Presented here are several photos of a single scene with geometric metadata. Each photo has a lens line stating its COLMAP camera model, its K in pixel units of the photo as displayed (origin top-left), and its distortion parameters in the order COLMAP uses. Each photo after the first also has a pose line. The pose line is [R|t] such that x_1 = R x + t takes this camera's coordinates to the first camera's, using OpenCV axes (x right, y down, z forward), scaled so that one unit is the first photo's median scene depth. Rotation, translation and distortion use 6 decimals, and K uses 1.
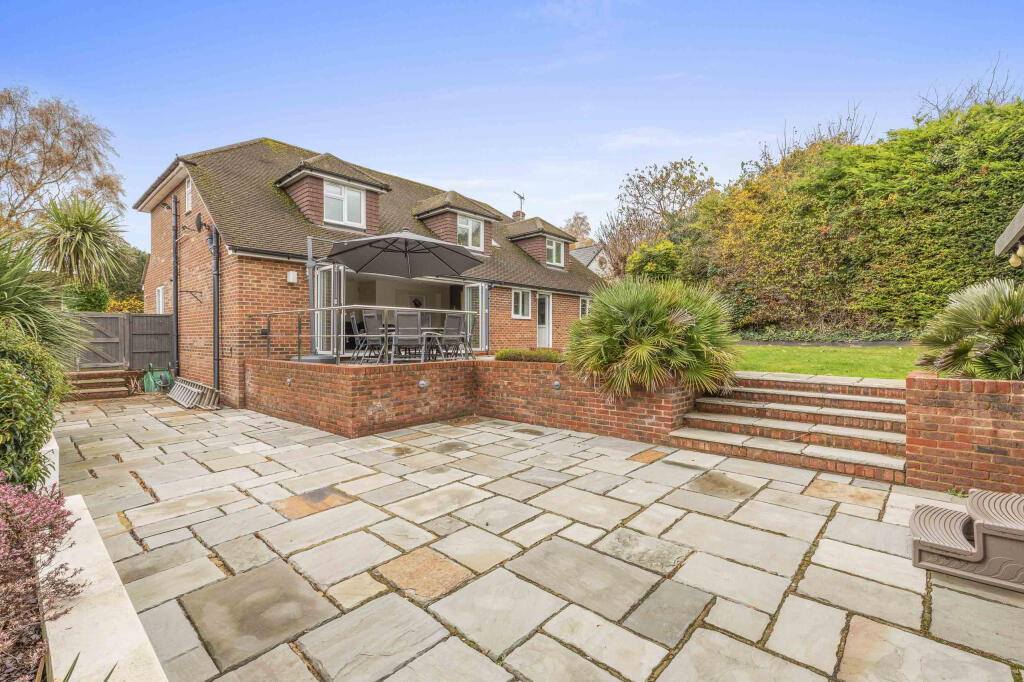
lens RADIAL K [[458.4, 0, 512.9], [0, 458.4, 339.9], [0, 0, 1]] dist [0.004386, 0.000468]
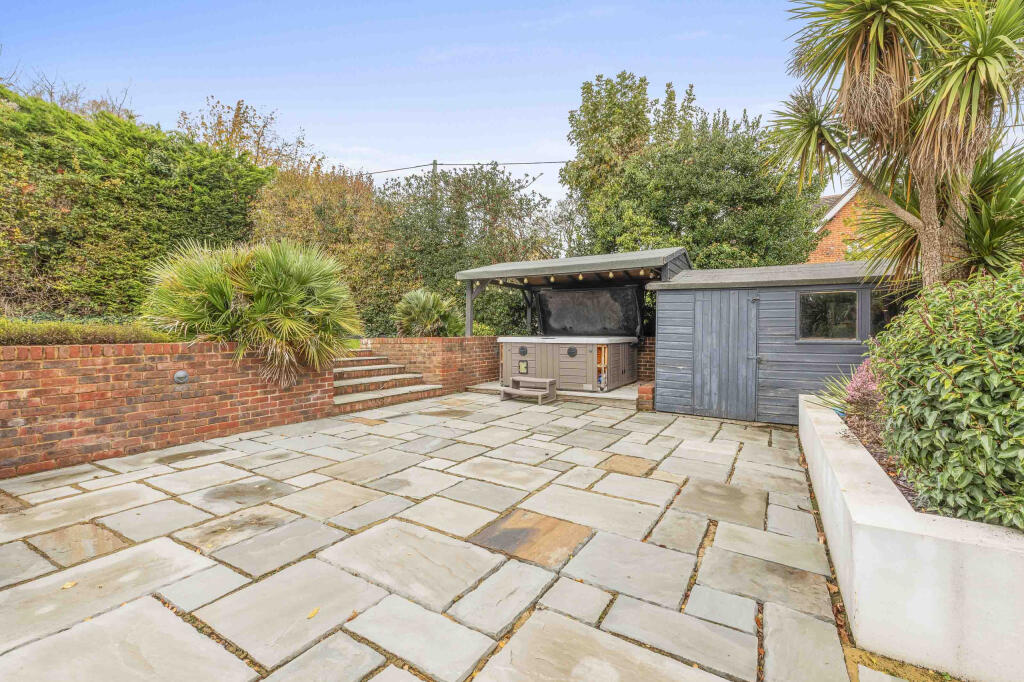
lens RADIAL K [[458.4, 0, 513.5], [0, 458.4, 338.8], [0, 0, 1]] dist [0.004386, 0.000468]
pose [[-0.216954, -0.012362, 0.976104, -0.776322], [0.003684, 0.999902, 0.013482, 0.048053], [-0.976175, 0.006521, -0.216887, 0.853506]]
